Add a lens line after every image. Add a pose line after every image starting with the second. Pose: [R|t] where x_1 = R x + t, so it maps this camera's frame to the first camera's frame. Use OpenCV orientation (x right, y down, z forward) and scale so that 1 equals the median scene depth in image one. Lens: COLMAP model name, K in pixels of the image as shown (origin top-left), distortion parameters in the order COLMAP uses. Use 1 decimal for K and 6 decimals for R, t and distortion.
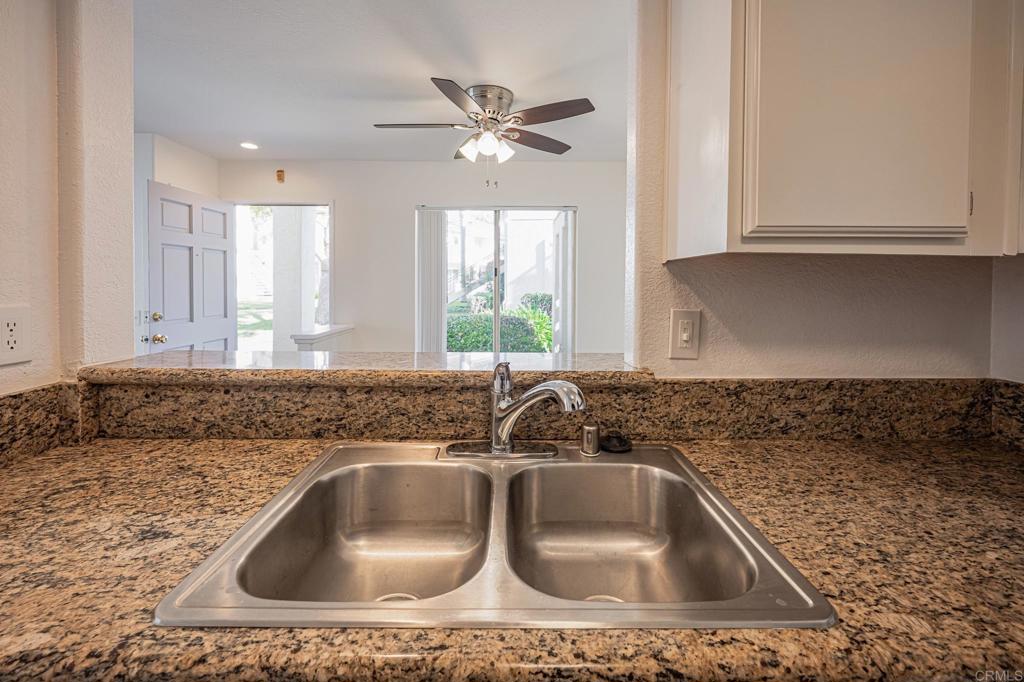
lens RADIAL K [[429.8, 0, 516.5], [0, 429.8, 295.1], [0, 0, 1]] dist [0.000725, -0.000655]
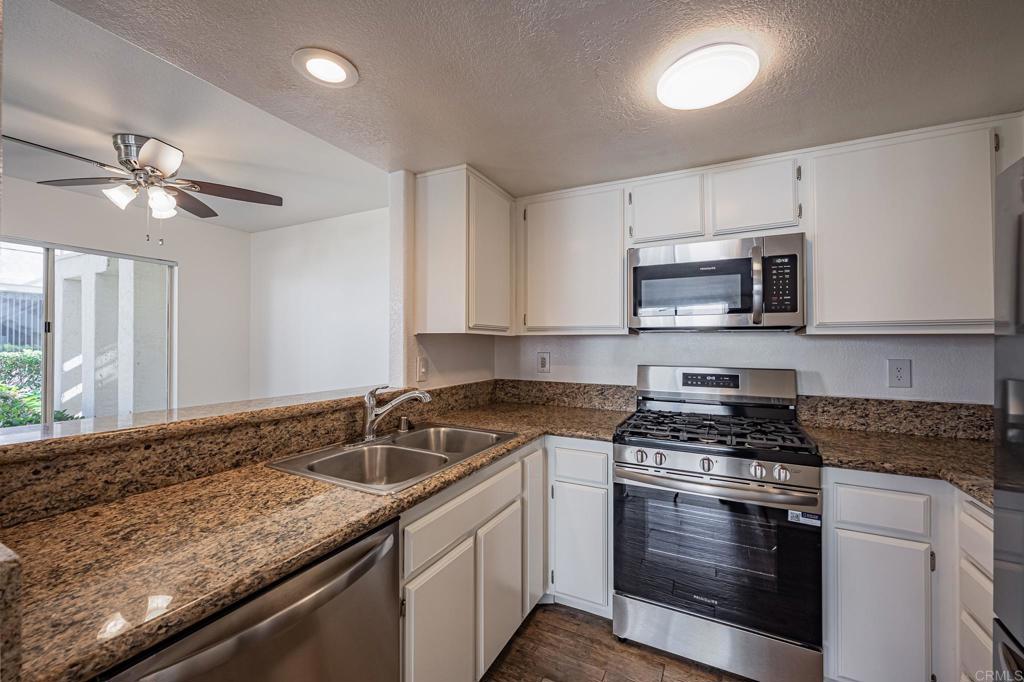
lens RADIAL K [[414.0, 0, 509.9], [0, 414.0, 337.6], [0, 0, 1]] dist [0.001827, -0.000974]
pose [[0.457523, 0.010387, 0.889137, -1.198820], [0.019772, 0.999566, -0.021851, -0.008473], [-0.888978, 0.027577, 0.457119, -0.289246]]
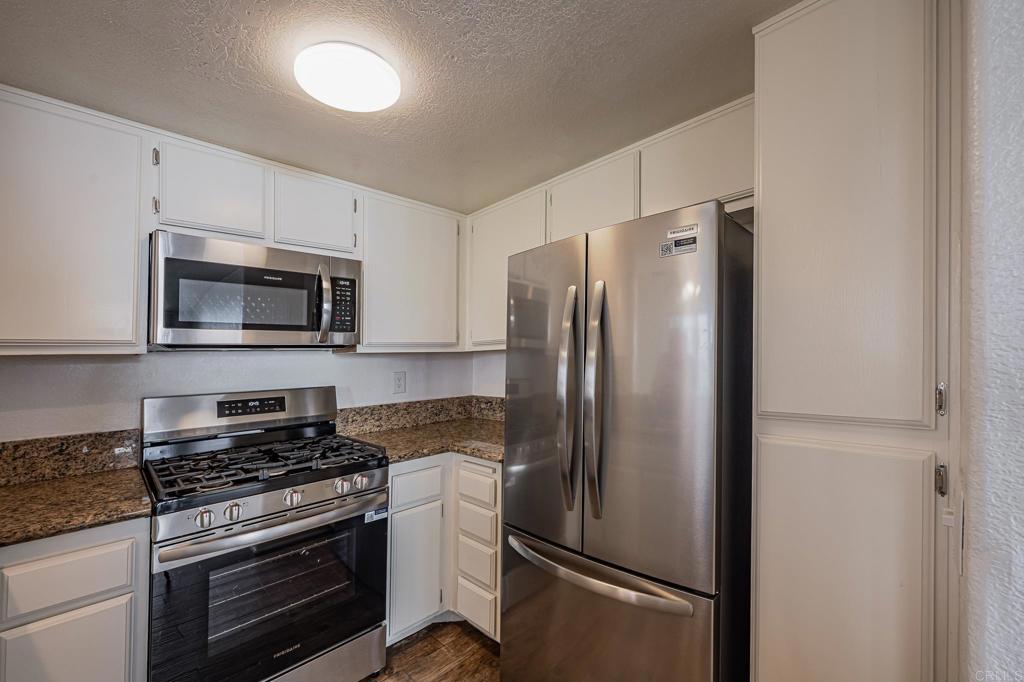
lens RADIAL K [[418.3, 0, 522.1], [0, 418.3, 358.4], [0, 0, 1]] dist [-0.002380, 0.000747]
pose [[-0.703682, 0.012735, 0.710401, -1.016086], [0.041059, 0.998897, 0.022764, -0.021882], [-0.709328, 0.045187, -0.703429, 0.208518]]
